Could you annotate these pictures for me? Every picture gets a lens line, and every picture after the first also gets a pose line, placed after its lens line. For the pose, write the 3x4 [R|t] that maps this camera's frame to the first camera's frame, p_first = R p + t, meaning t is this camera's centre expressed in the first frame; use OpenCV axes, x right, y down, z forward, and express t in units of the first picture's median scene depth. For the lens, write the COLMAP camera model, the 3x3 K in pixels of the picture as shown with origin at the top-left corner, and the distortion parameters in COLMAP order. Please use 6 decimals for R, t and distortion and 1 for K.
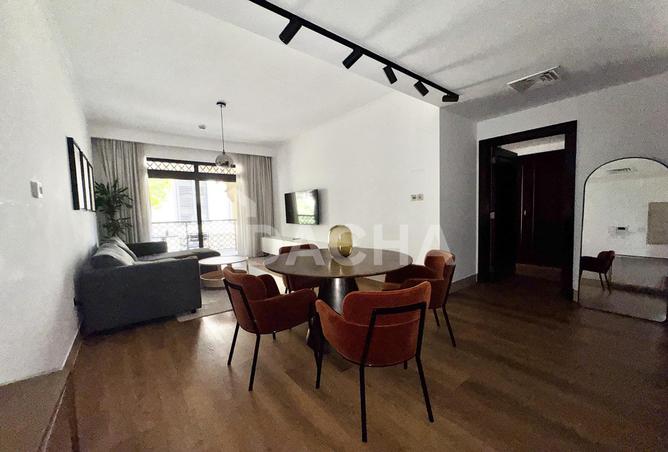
lens RADIAL K [[262.4, 0, 333.5], [0, 262.4, 221.6], [0, 0, 1]] dist [-0.000642, -0.000104]
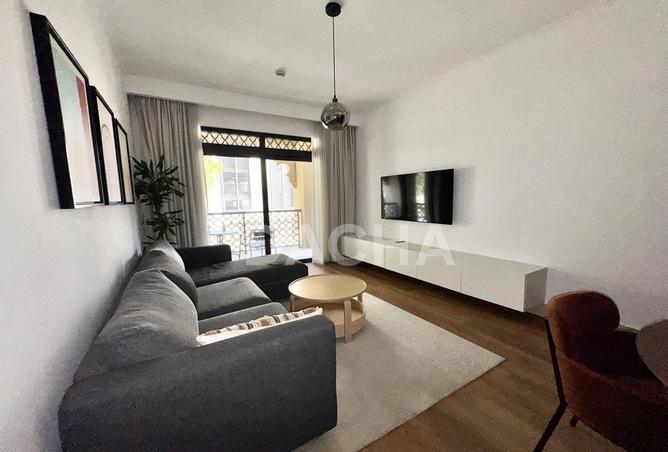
lens RADIAL K [[262.4, 0, 333.5], [0, 262.4, 221.6], [0, 0, 1]] dist [-0.000642, -0.000104]
pose [[0.992068, 0.016714, -0.124583, -0.272307], [-0.010218, 0.998563, 0.052599, -0.025797], [0.125283, -0.050909, 0.990814, 0.338831]]
